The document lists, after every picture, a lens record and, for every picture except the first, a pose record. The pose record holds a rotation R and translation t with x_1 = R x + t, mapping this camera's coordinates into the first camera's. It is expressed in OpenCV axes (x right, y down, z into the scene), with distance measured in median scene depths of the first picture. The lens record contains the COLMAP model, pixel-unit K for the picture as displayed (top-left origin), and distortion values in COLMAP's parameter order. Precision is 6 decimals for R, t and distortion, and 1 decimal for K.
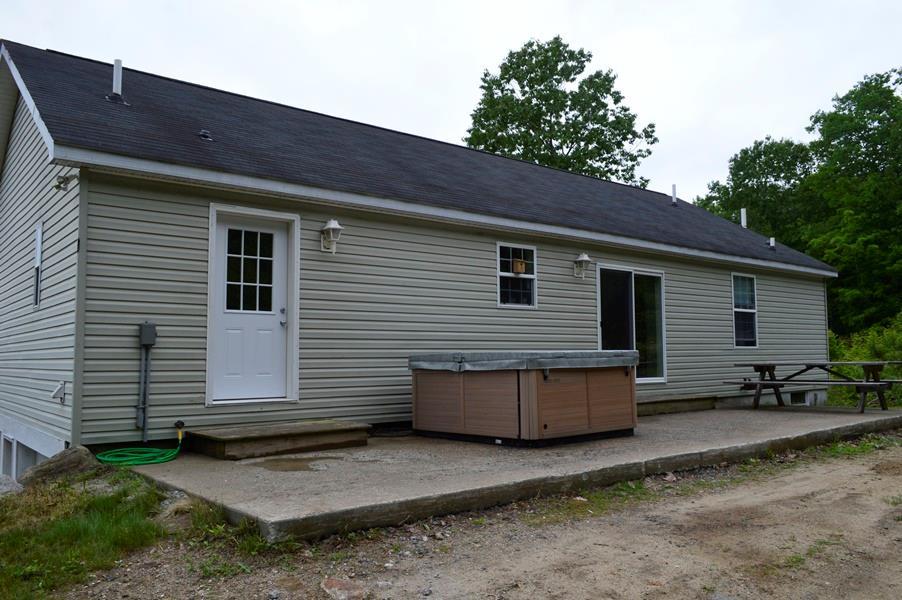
lens RADIAL K [[710.1, 0, 451.9], [0, 710.1, 303.6], [0, 0, 1]] dist [-0.013508, -0.006237]
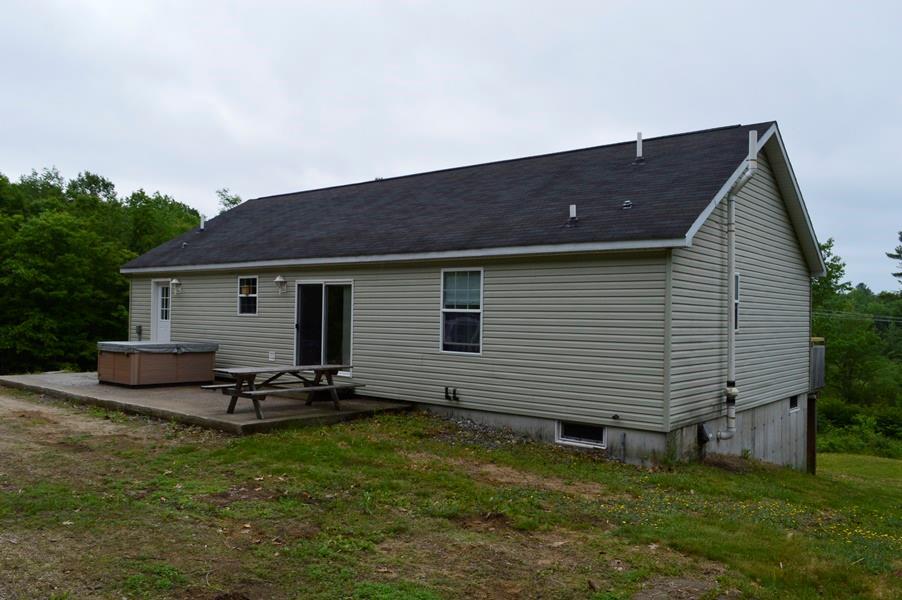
lens RADIAL K [[710.1, 0, 451.6], [0, 710.1, 297.0], [0, 0, 1]] dist [-0.013508, -0.006237]
pose [[0.195116, -0.011435, -0.980713, 1.588676], [0.056201, 0.998419, -0.000460, -0.008565], [0.979169, -0.055027, 0.195451, 1.028471]]
